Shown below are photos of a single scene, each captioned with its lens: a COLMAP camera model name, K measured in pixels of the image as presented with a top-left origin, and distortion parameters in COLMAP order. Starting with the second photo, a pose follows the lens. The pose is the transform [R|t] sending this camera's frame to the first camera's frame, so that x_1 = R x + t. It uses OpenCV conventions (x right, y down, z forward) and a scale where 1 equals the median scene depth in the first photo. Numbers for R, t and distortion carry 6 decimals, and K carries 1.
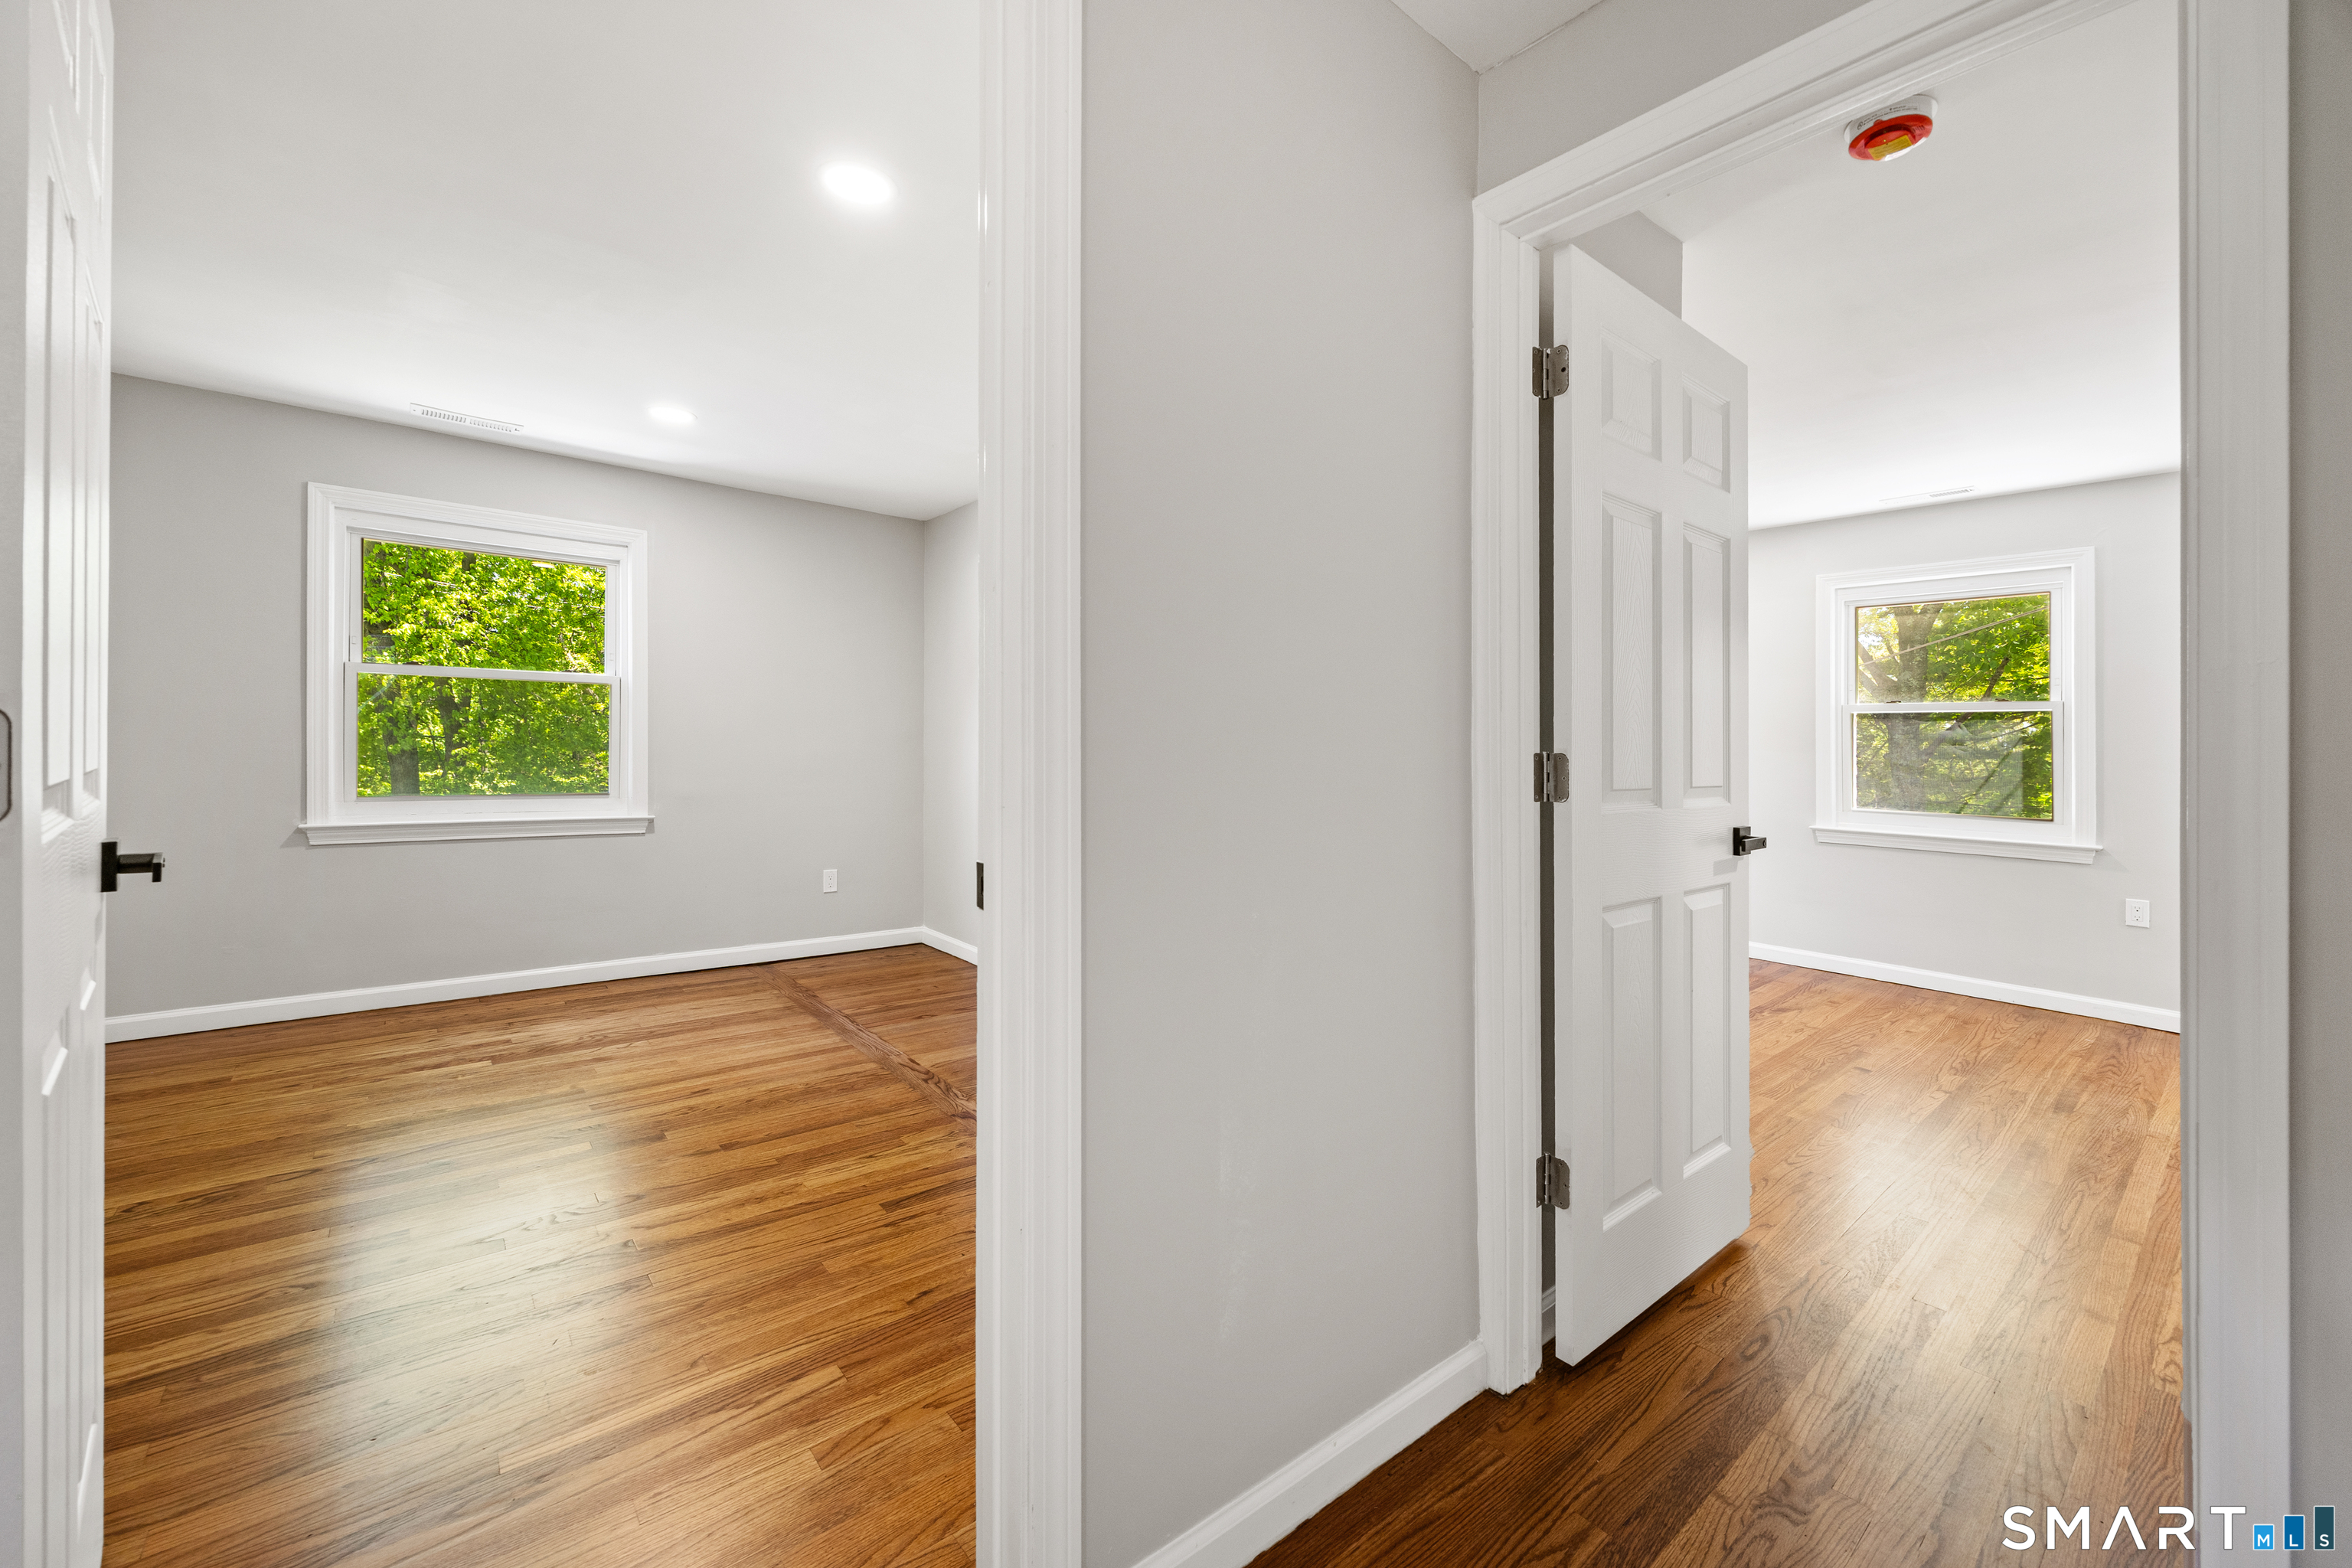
lens RADIAL K [[938.4, 0, 1183.8], [0, 938.4, 766.4], [0, 0, 1]] dist [-0.001380, 0.001076]
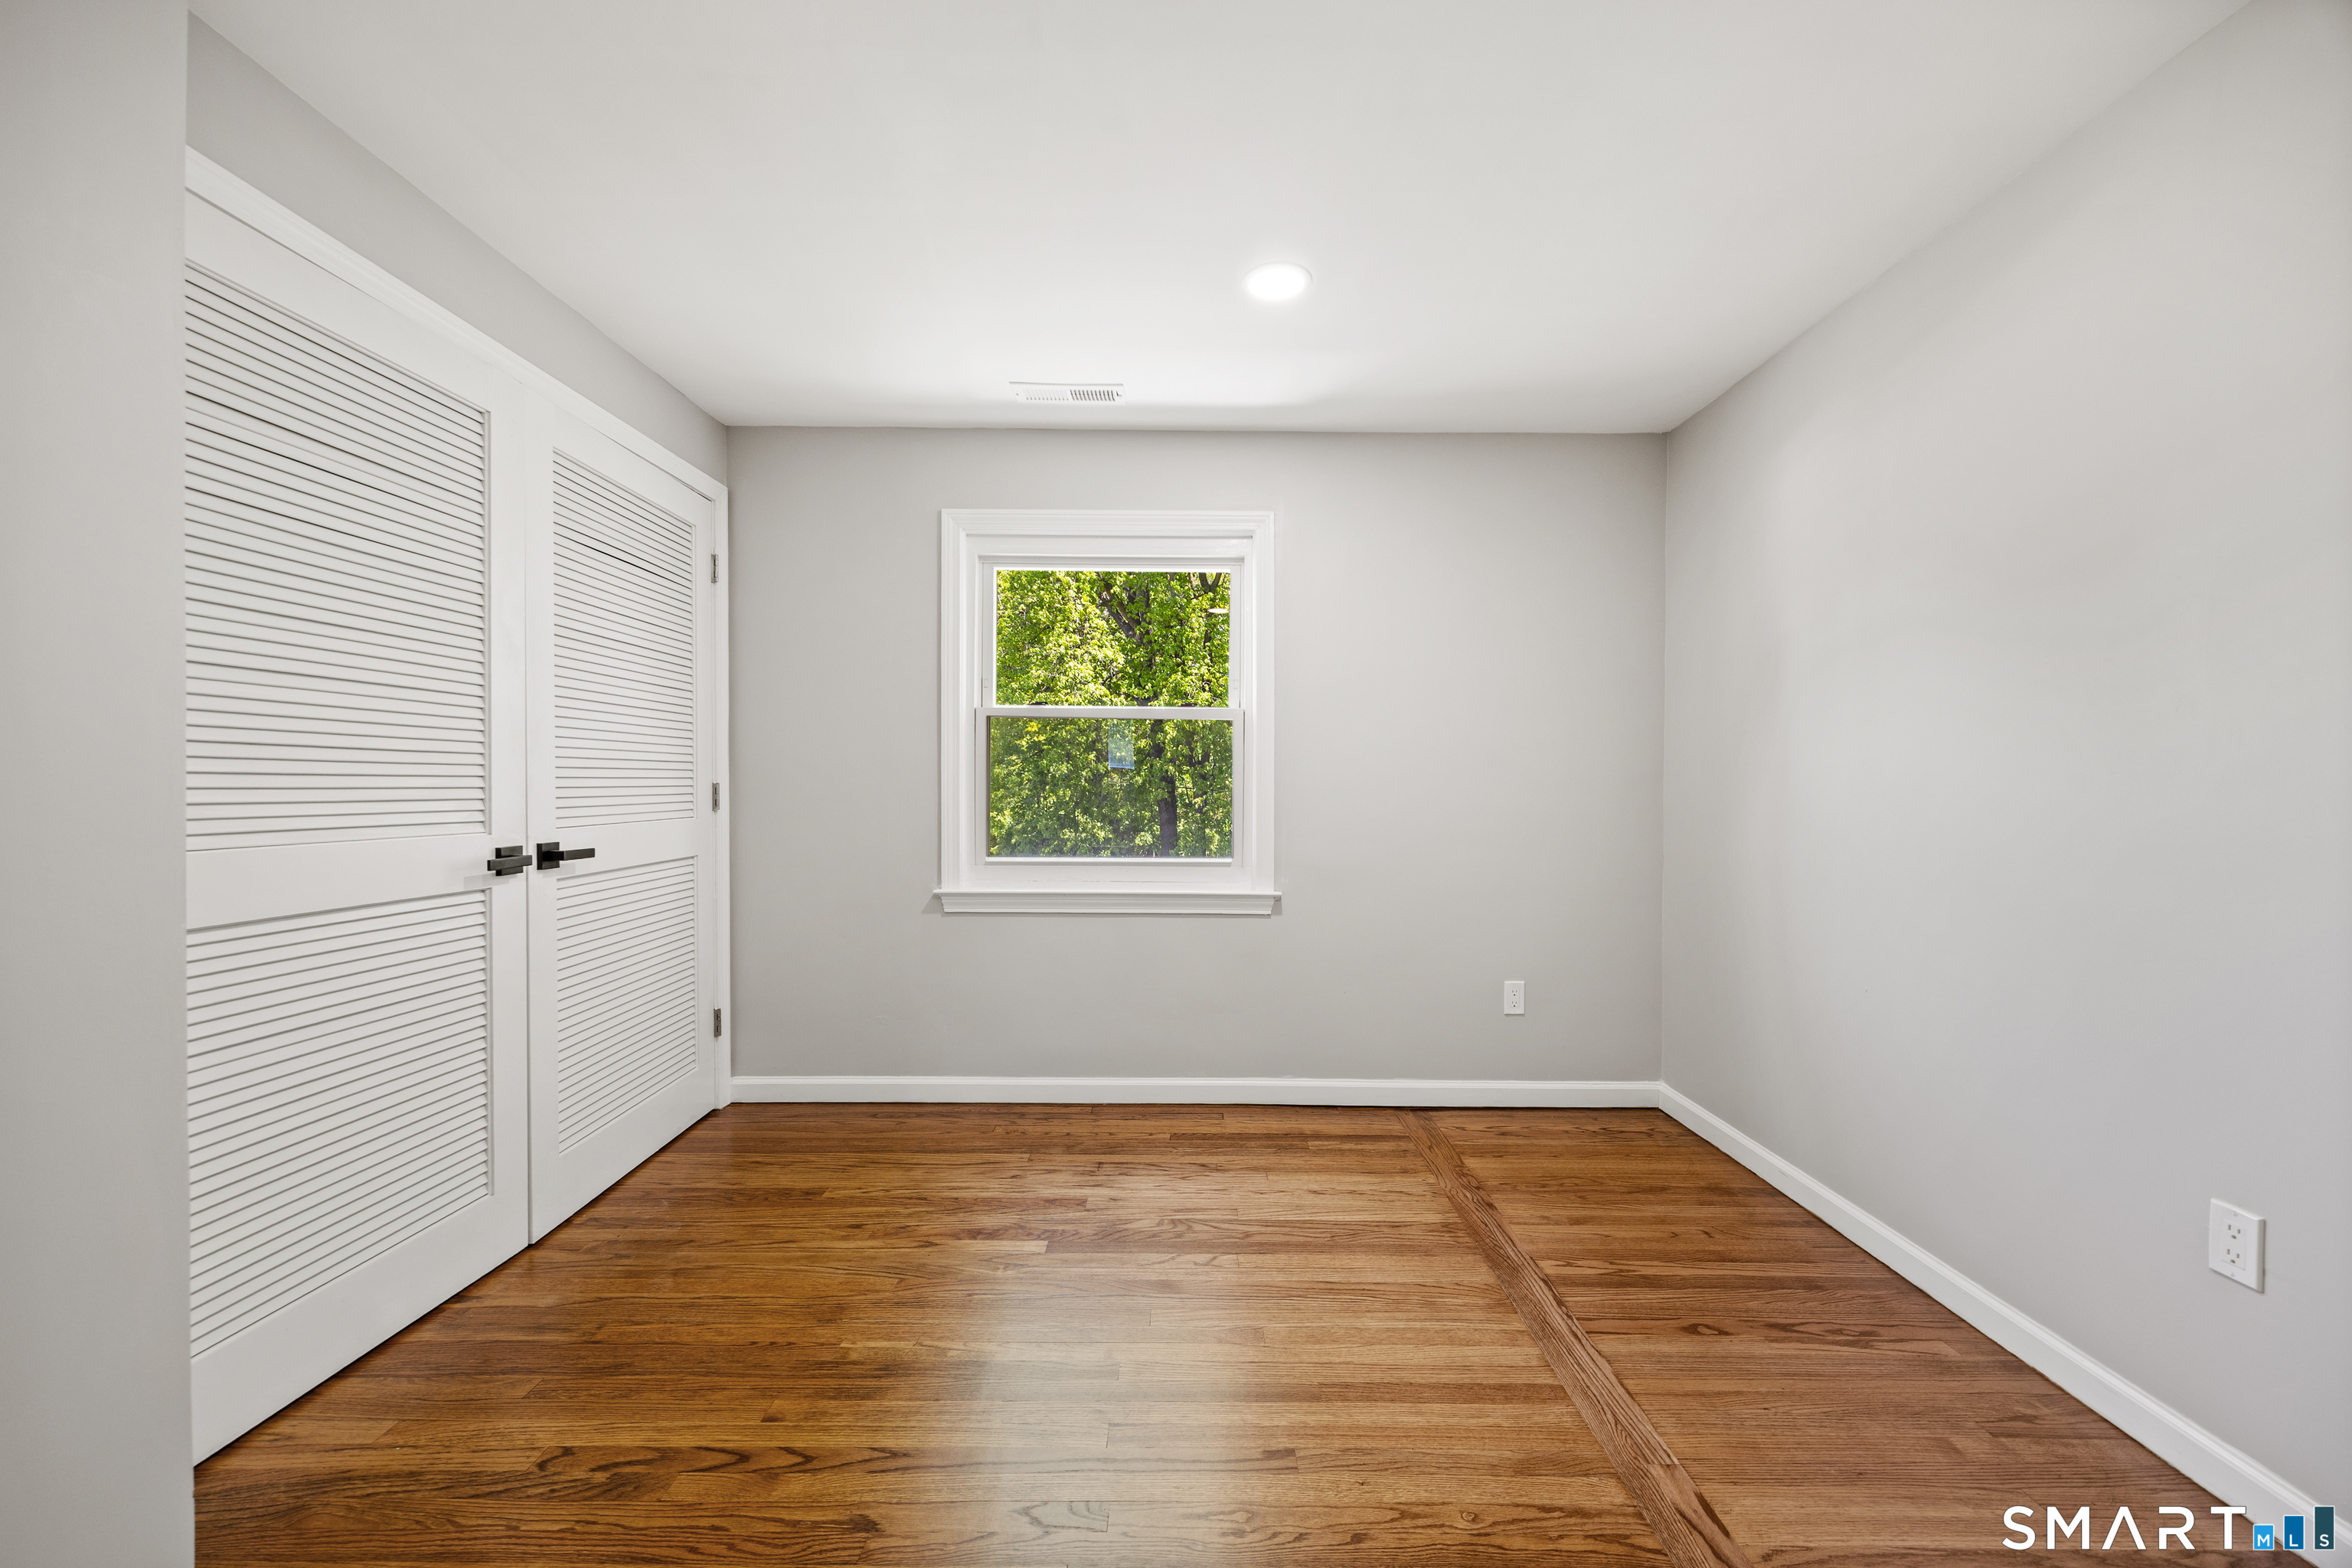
lens RADIAL K [[938.4, 0, 1171.5], [0, 938.4, 828.5], [0, 0, 1]] dist [-0.001380, 0.001076]
pose [[0.763315, 0.012395, -0.645907, -0.172929], [-0.001491, 0.999847, 0.017425, -0.013184], [0.646024, -0.012338, 0.763217, 0.433546]]
